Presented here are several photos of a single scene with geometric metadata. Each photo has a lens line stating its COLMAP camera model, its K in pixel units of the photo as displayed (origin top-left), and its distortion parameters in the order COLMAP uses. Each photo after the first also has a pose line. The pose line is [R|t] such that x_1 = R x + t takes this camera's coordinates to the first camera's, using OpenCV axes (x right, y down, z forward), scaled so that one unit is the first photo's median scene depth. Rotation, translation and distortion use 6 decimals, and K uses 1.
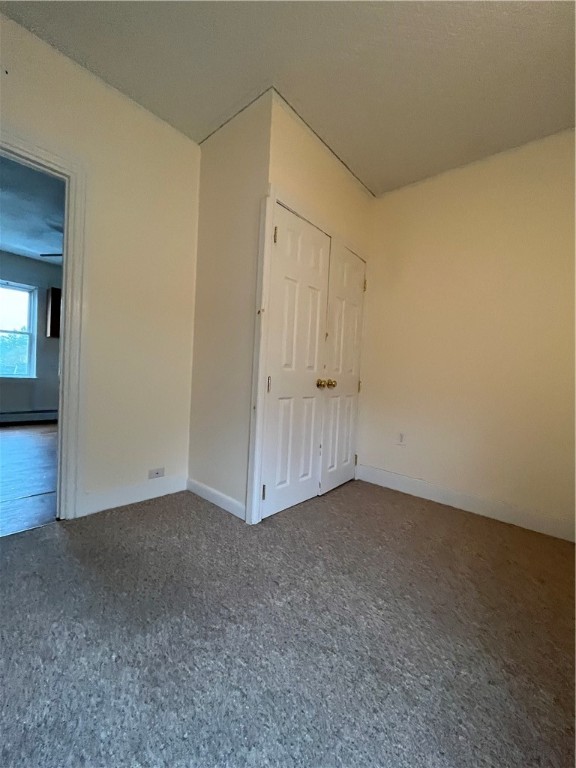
lens RADIAL K [[311.2, 0, 287.0], [0, 311.2, 385.0], [0, 0, 1]] dist [-0.000731, -0.000323]
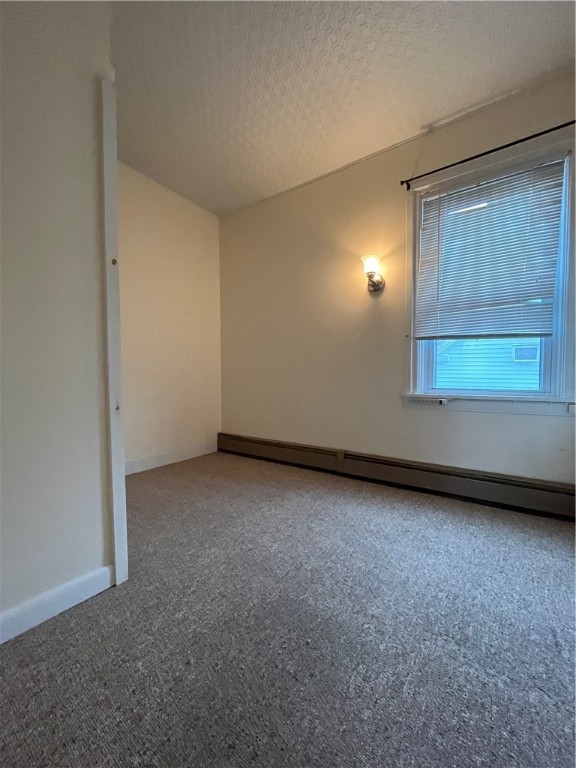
lens RADIAL K [[311.2, 0, 287.0], [0, 311.2, 385.0], [0, 0, 1]] dist [-0.000731, -0.000323]
pose [[-0.111127, -0.092519, 0.989490, -1.013492], [0.025423, 0.995067, 0.095896, -0.038257], [-0.993481, 0.035812, -0.108227, 0.912748]]
